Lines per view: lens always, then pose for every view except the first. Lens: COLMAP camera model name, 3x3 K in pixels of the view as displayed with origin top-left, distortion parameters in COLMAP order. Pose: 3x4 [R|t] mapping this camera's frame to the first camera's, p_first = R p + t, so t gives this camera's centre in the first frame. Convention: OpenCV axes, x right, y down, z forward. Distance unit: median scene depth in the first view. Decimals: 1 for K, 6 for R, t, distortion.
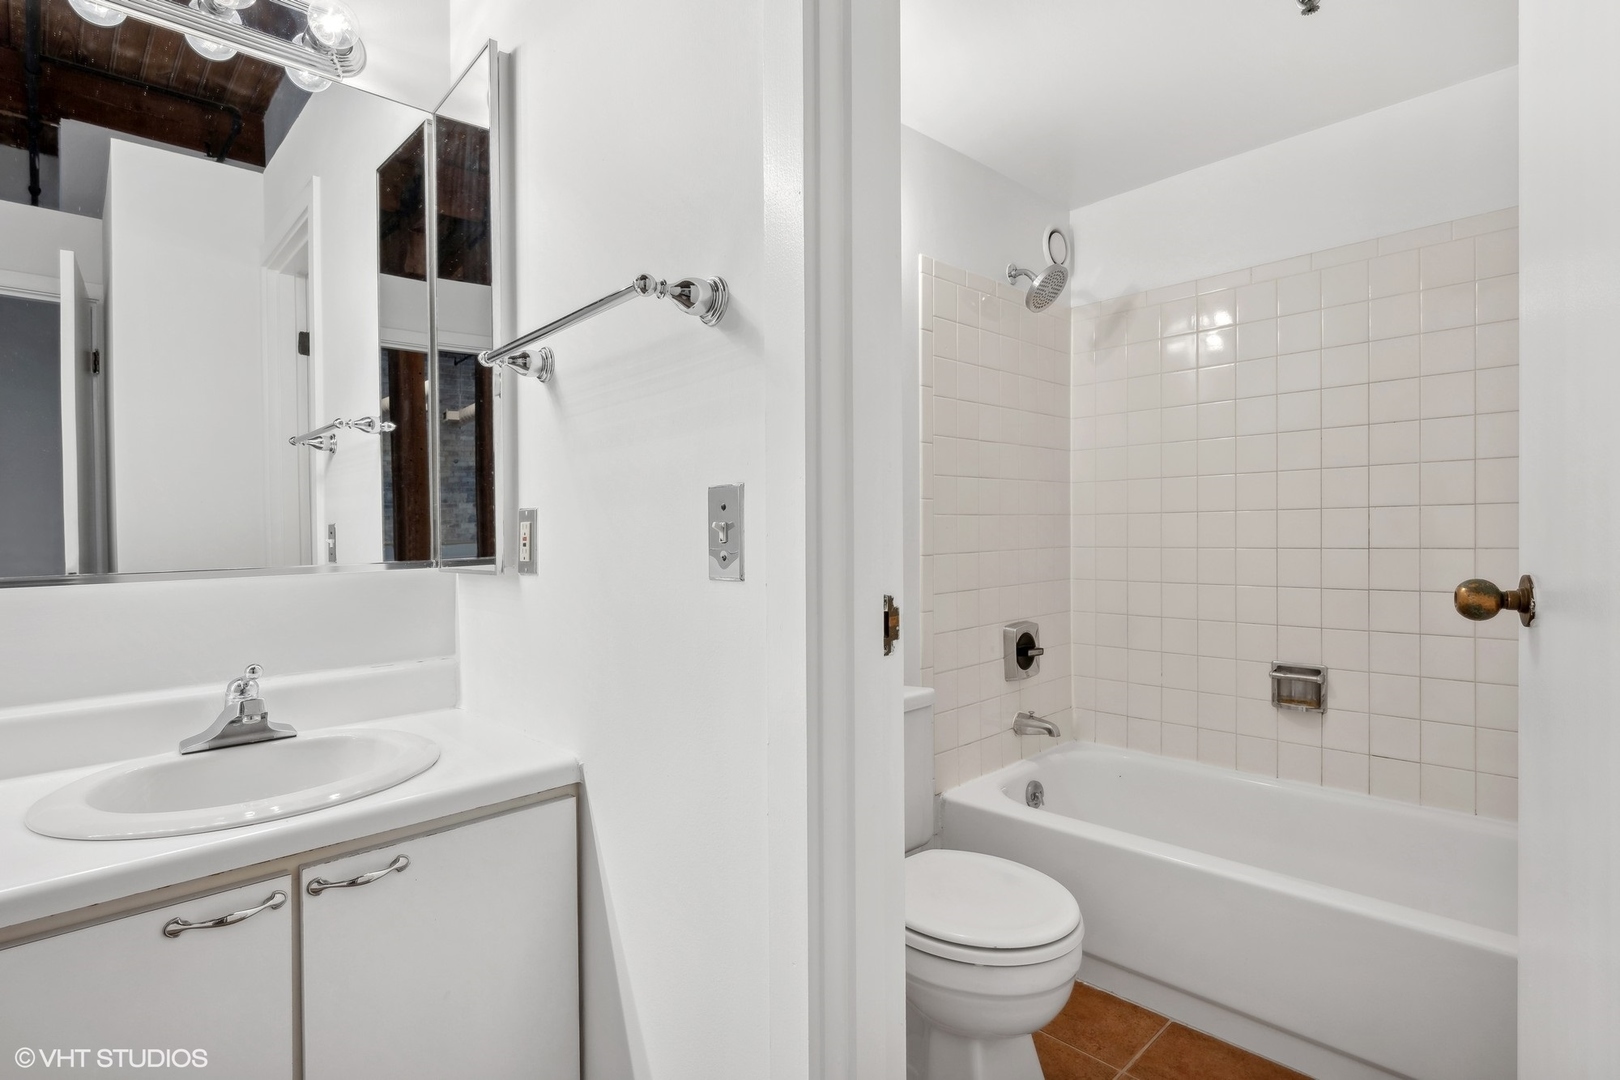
lens RADIAL K [[802.1, 0, 811.3], [0, 802.1, 542.8], [0, 0, 1]] dist [0.002942, -0.002154]
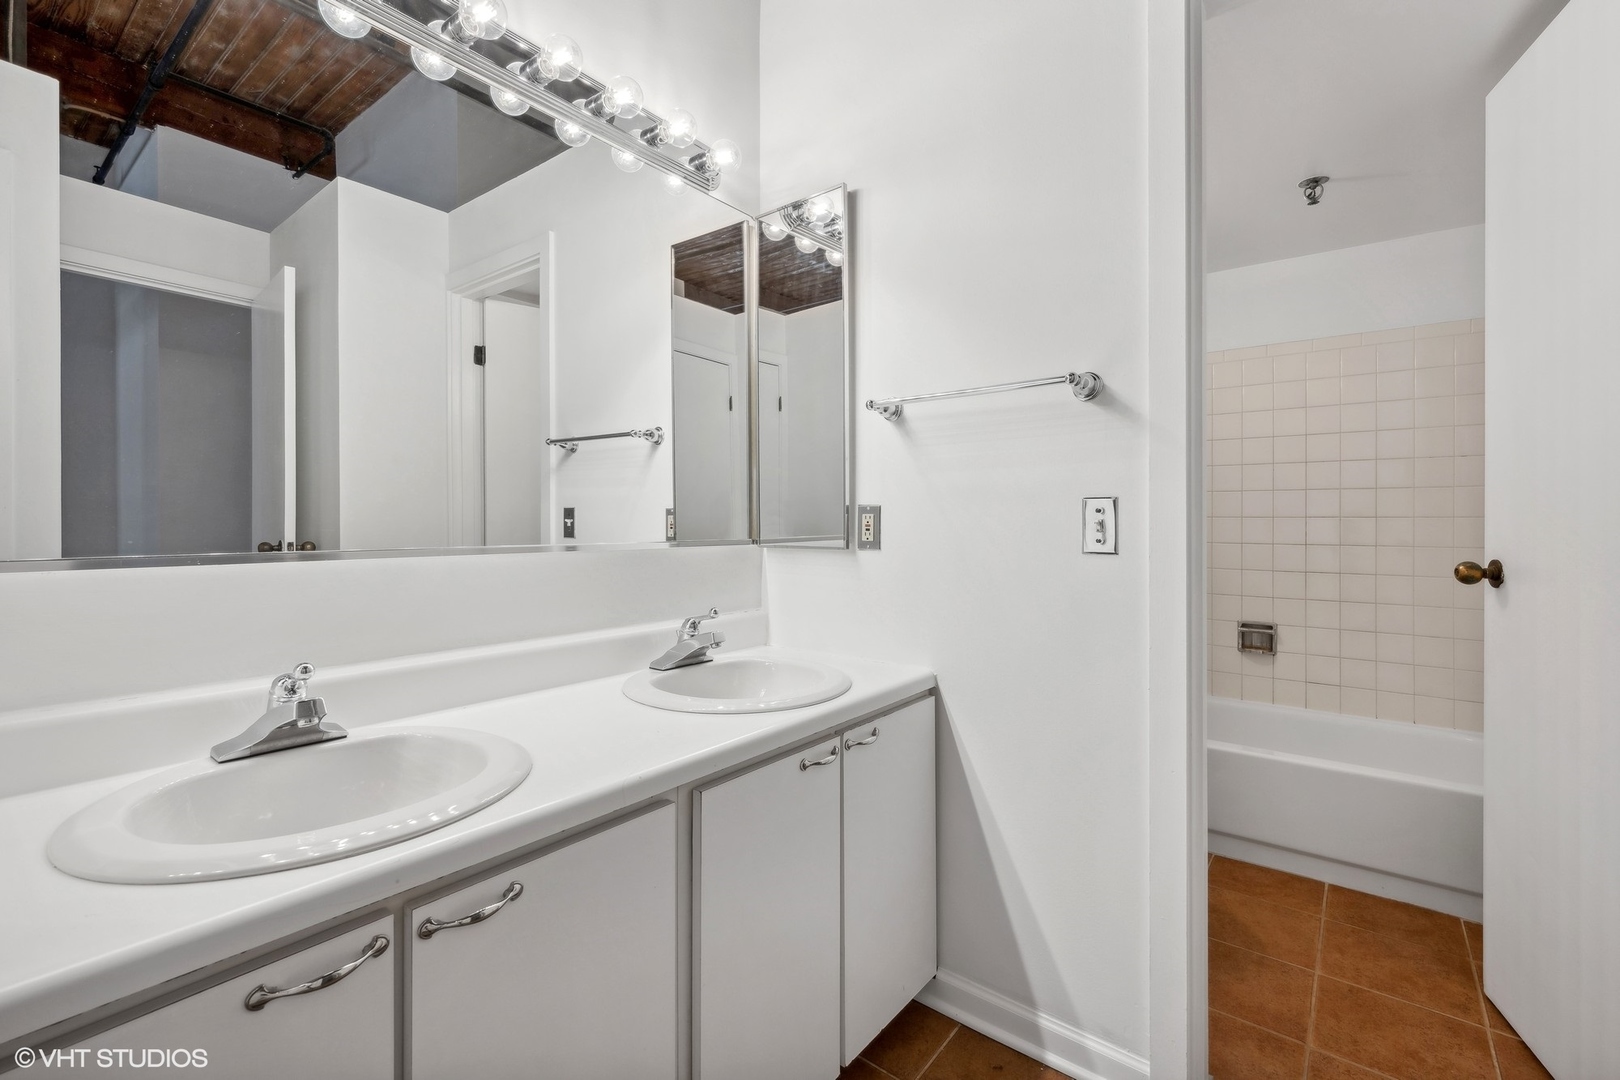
lens RADIAL K [[707.0, 0, 807.7], [0, 707.0, 526.3], [0, 0, 1]] dist [0.005535, 0.001056]
pose [[0.988817, 0.023034, 0.147341, -0.560051], [-0.021847, 0.999715, -0.009666, 0.009665], [-0.147522, 0.006339, 0.989038, -0.224414]]
